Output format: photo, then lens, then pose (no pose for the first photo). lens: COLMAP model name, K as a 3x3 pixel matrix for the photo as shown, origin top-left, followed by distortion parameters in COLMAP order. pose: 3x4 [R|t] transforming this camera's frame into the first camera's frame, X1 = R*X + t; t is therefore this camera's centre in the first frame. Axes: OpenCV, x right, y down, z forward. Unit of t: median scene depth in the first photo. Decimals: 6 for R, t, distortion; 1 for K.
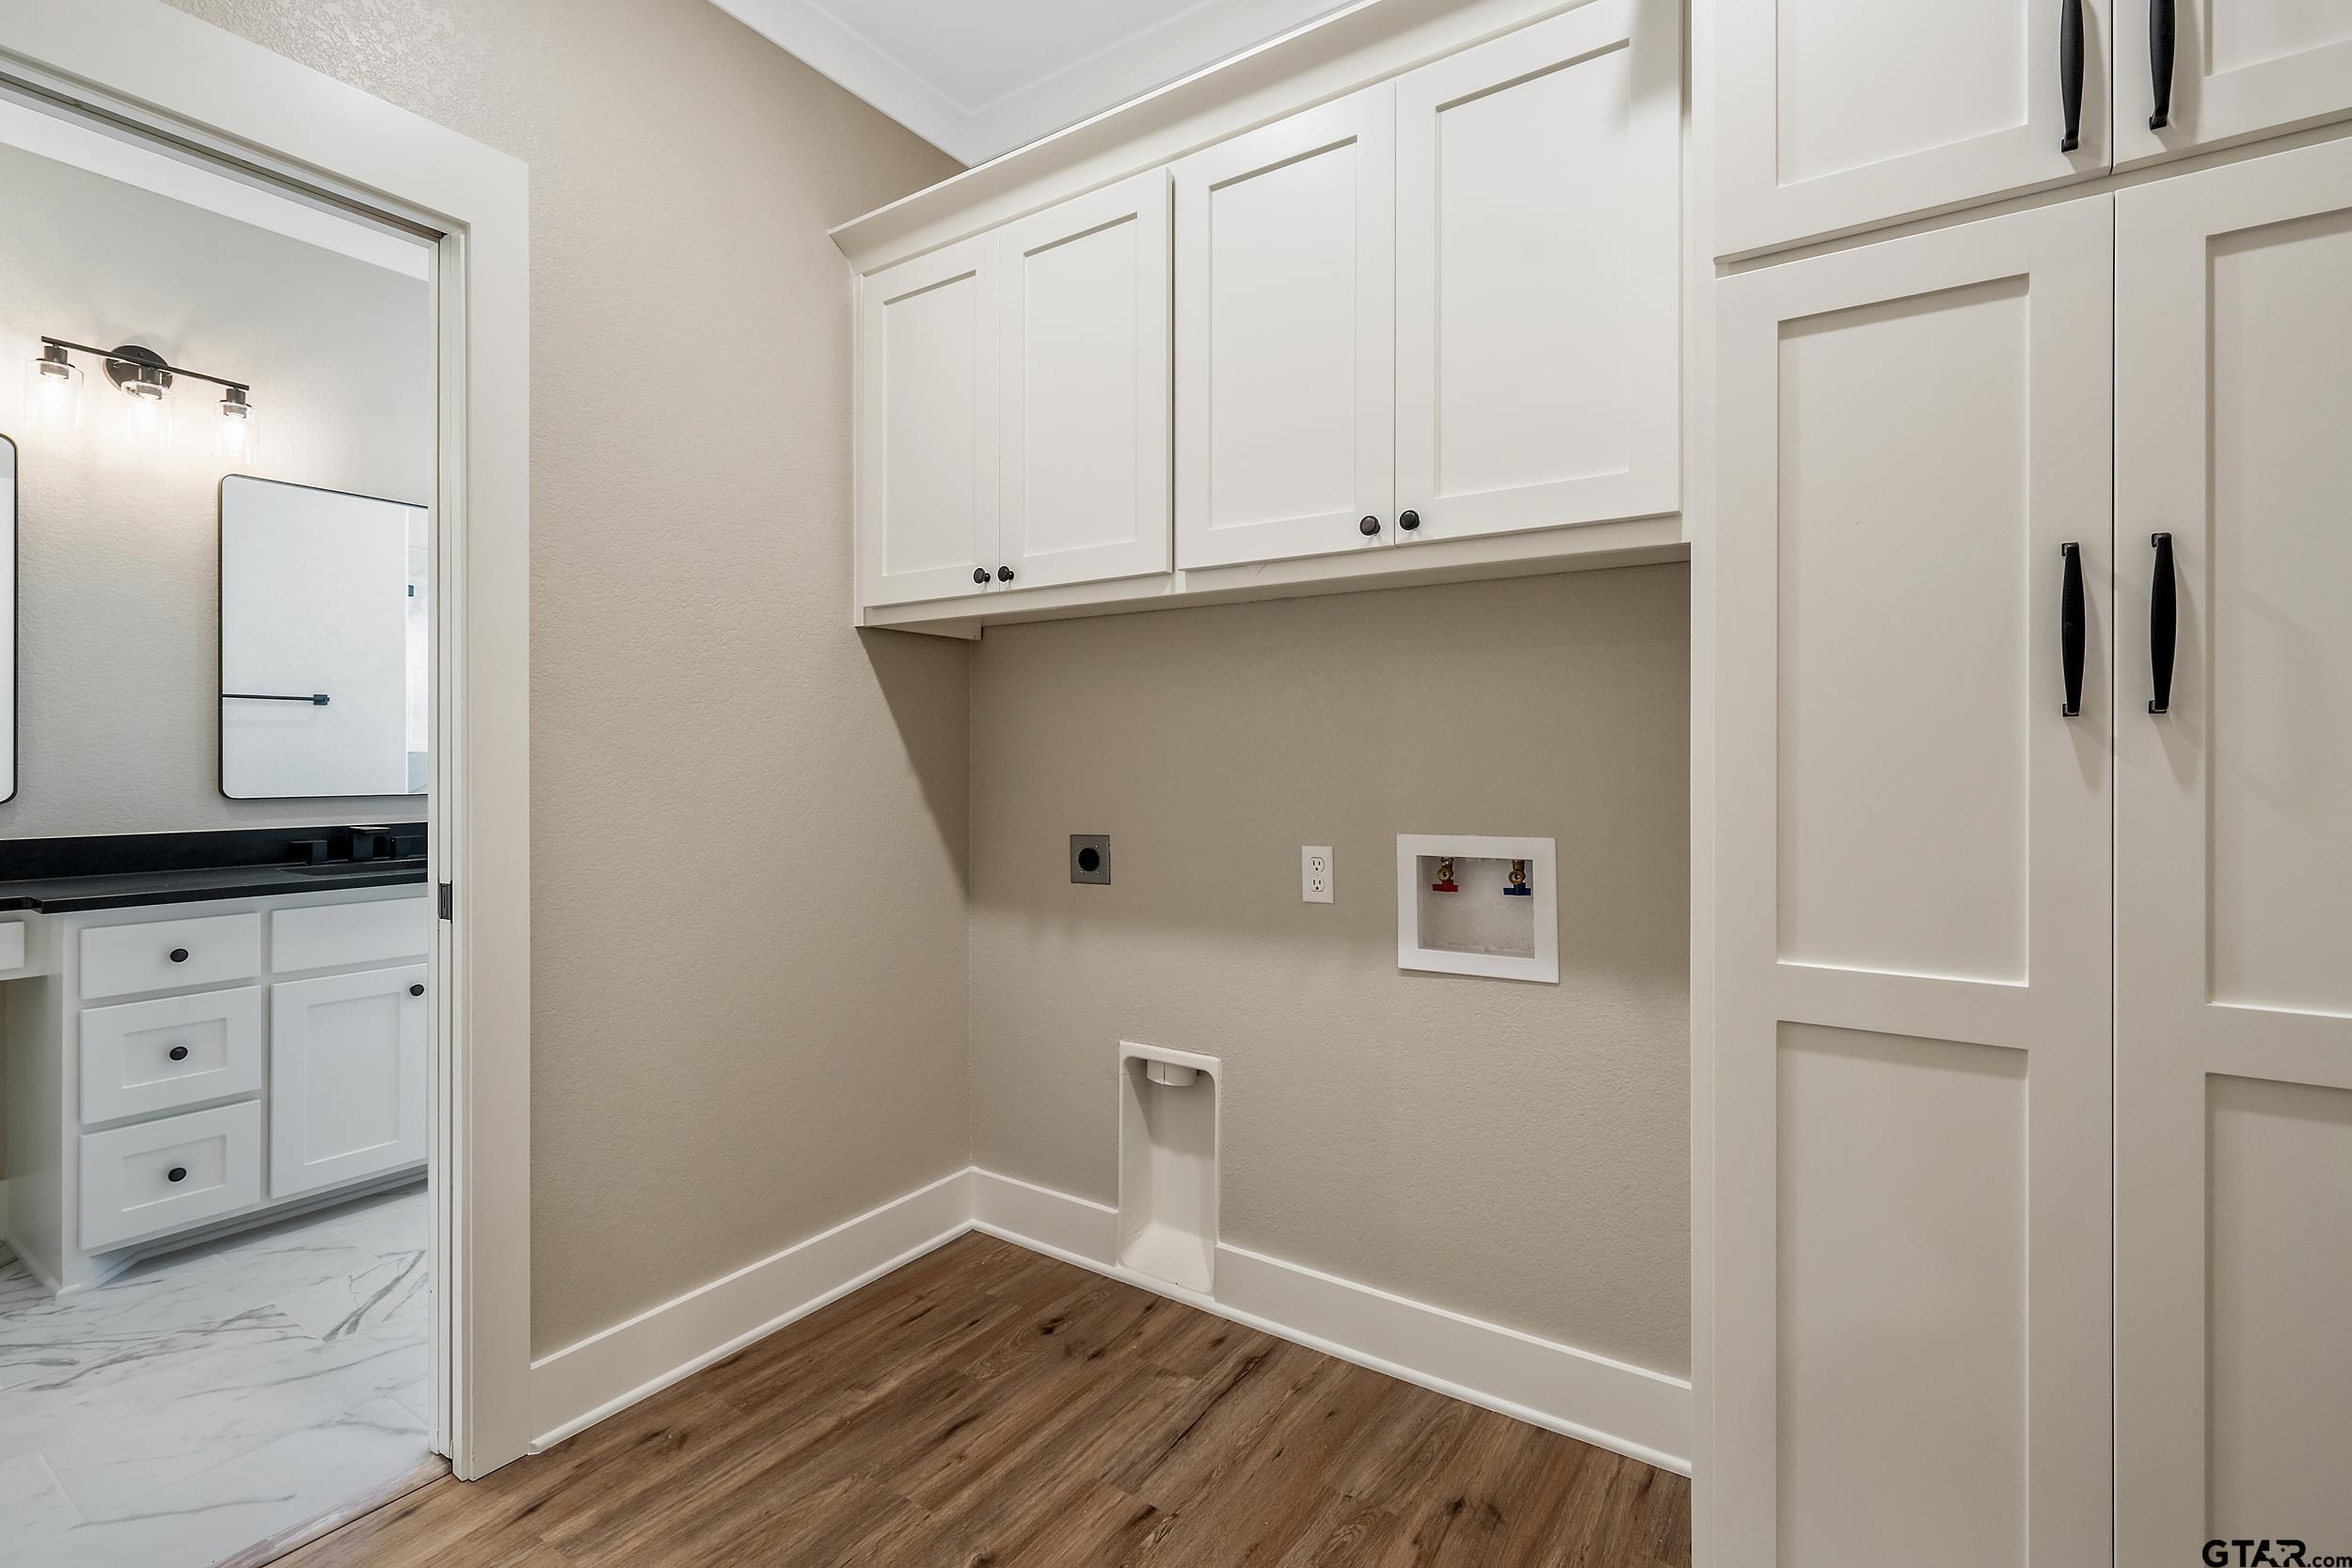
lens RADIAL K [[1061.8, 0, 1170.9], [0, 1061.8, 771.8], [0, 0, 1]] dist [0.000396, -0.000492]
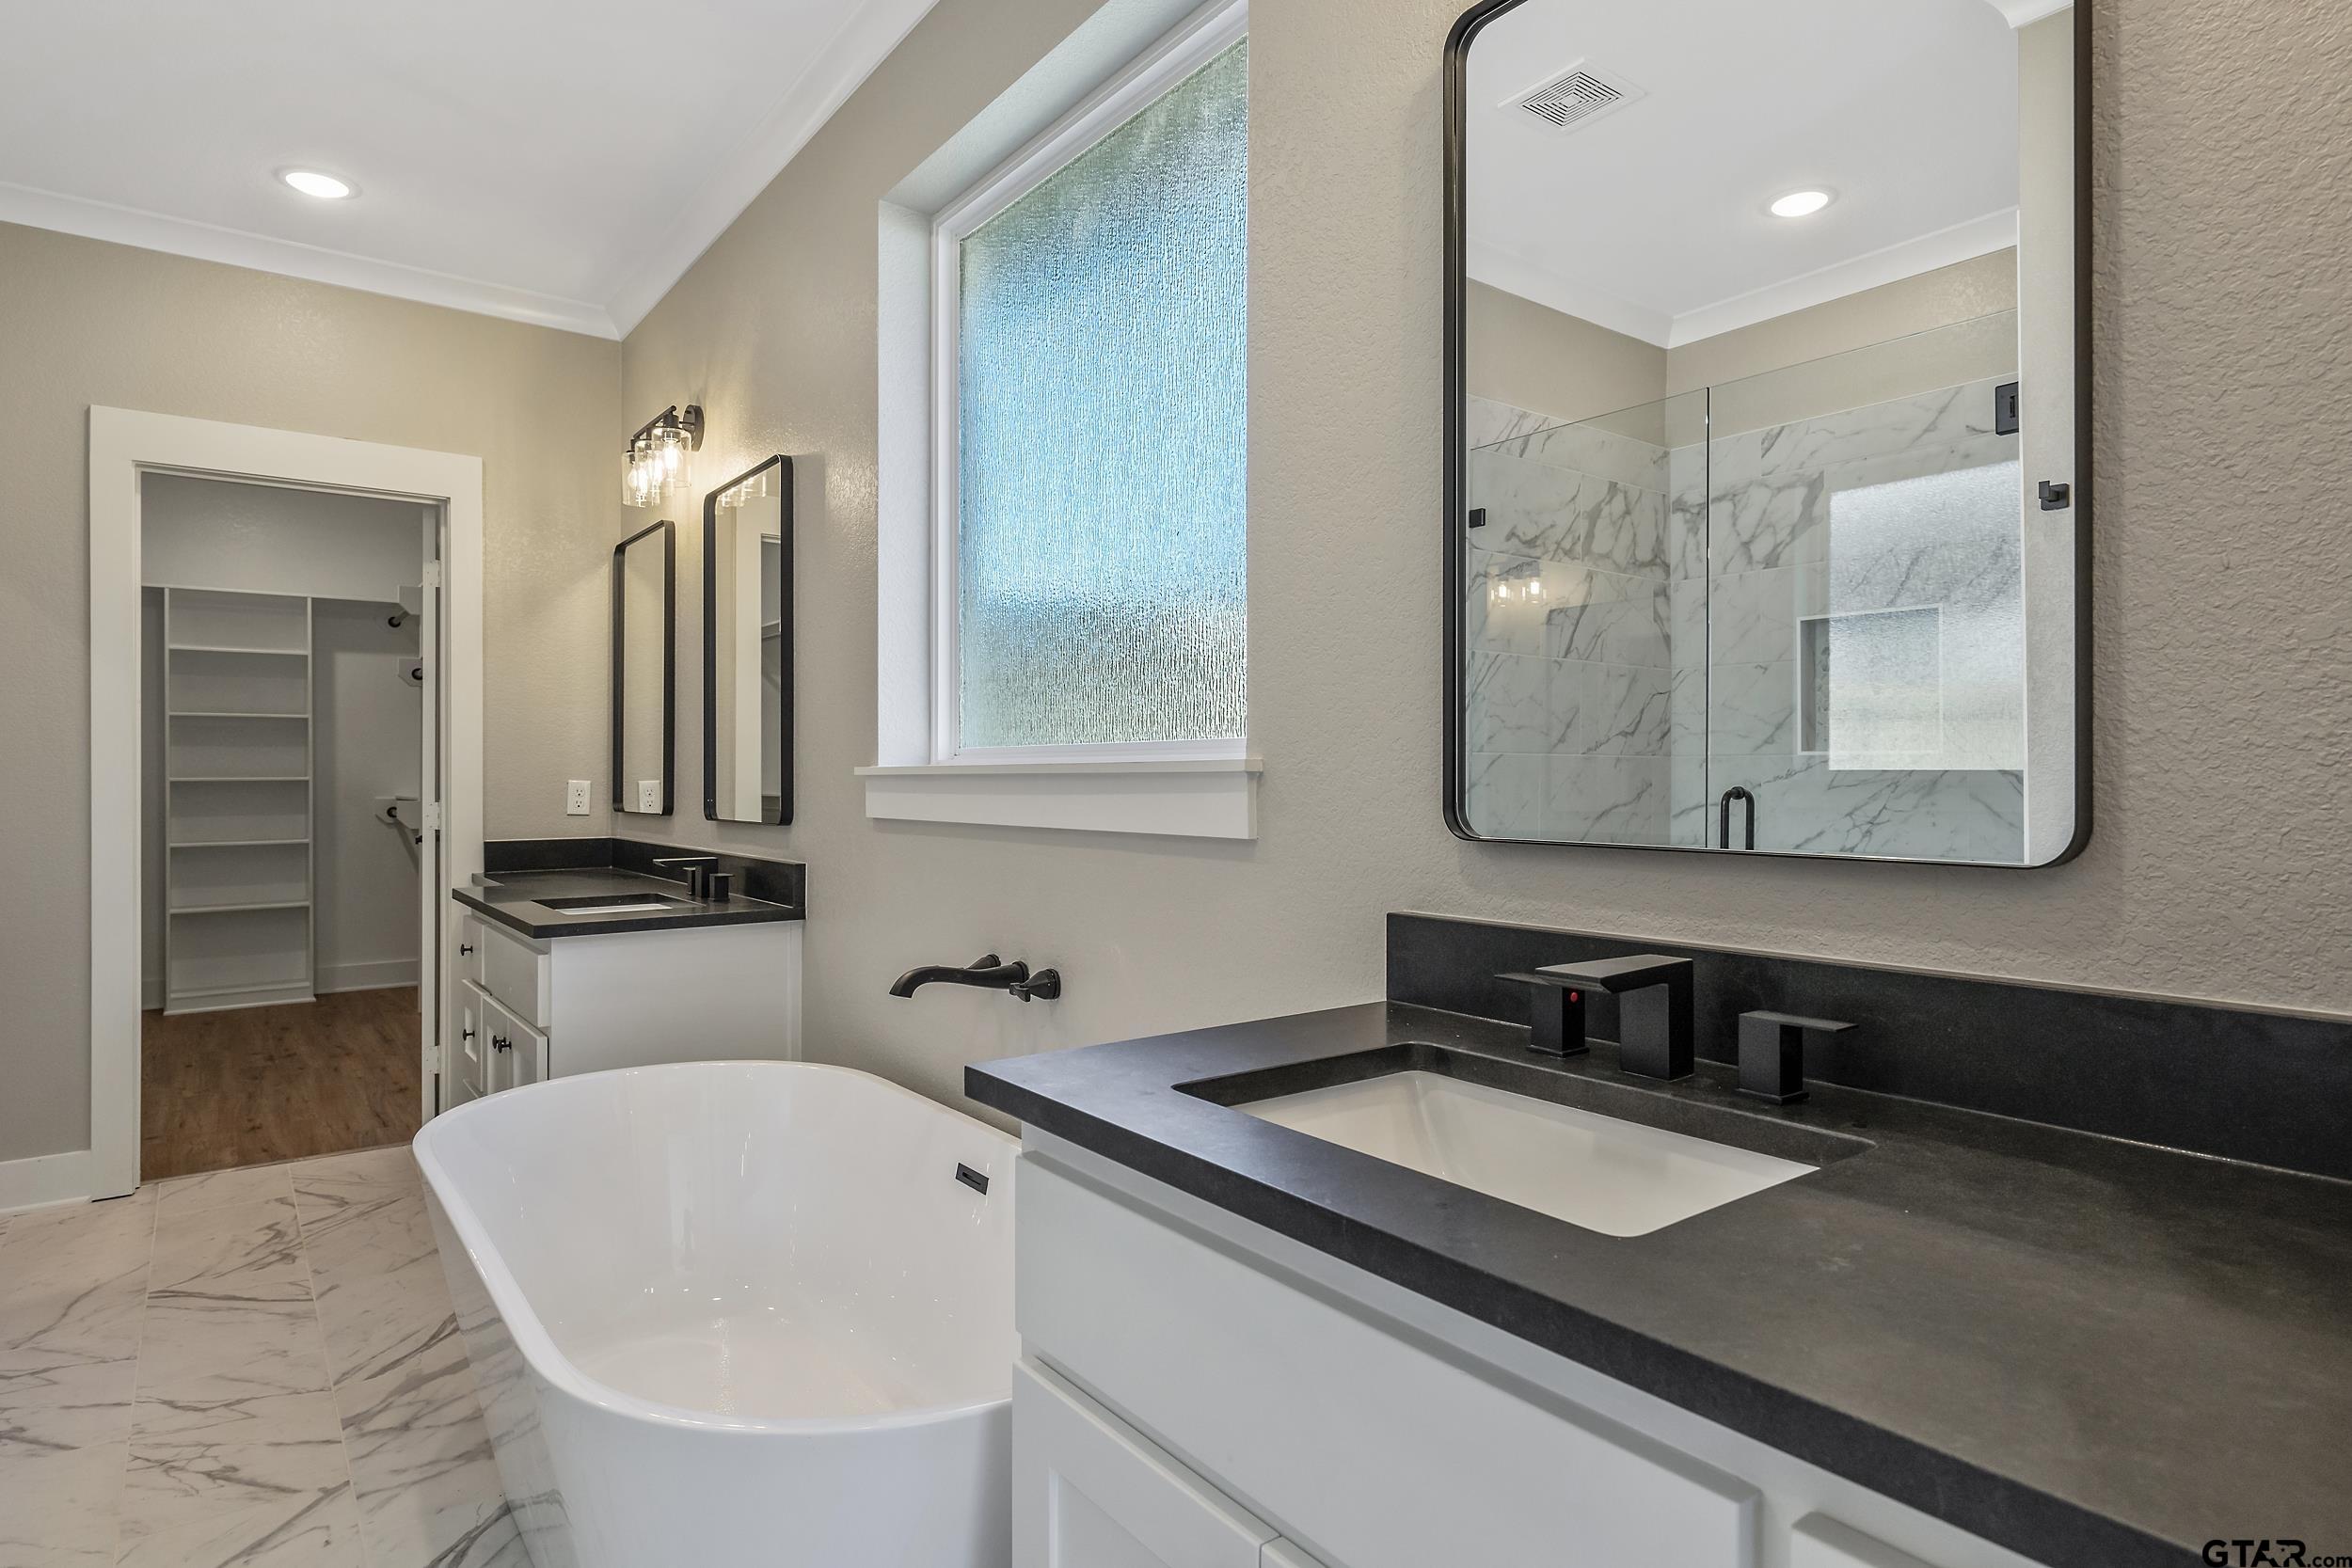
lens RADIAL K [[1274.0, 0, 1175.7], [0, 1274.0, 769.1], [0, 0, 1]] dist [0.004080, -0.000938]
pose [[-0.336115, -0.002193, -0.941818, 0.146497], [-0.000259, 0.999997, -0.002236, -0.032563], [0.941821, -0.000507, -0.336115, 2.505503]]
